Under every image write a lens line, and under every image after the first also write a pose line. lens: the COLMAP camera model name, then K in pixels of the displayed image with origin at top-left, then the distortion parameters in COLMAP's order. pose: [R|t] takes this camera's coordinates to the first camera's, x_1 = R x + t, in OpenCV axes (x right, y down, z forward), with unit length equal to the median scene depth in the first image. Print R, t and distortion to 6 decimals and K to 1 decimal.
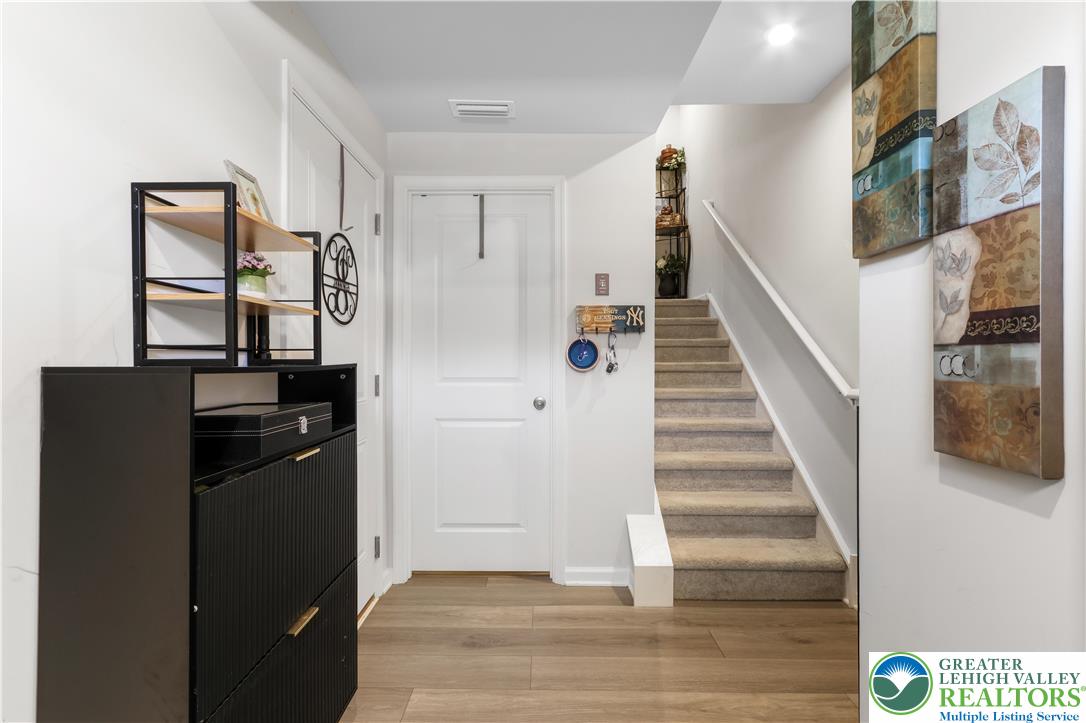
lens RADIAL K [[502.1, 0, 541.9], [0, 502.1, 356.3], [0, 0, 1]] dist [0.000827, 0.000230]
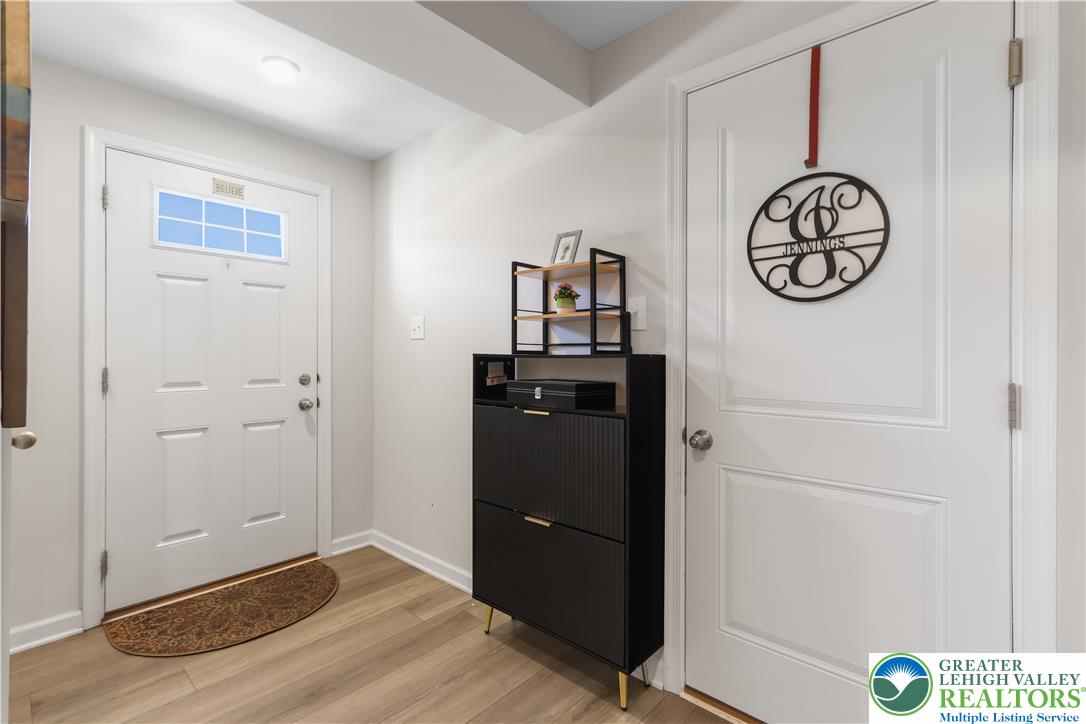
lens RADIAL K [[502.1, 0, 541.9], [0, 502.1, 356.8], [0, 0, 1]] dist [0.000827, 0.000230]
pose [[-0.661828, -0.000371, -0.749656, 0.663966], [0.002232, 0.999994, -0.002466, 0.029151], [0.749653, -0.003305, -0.661823, 2.021733]]
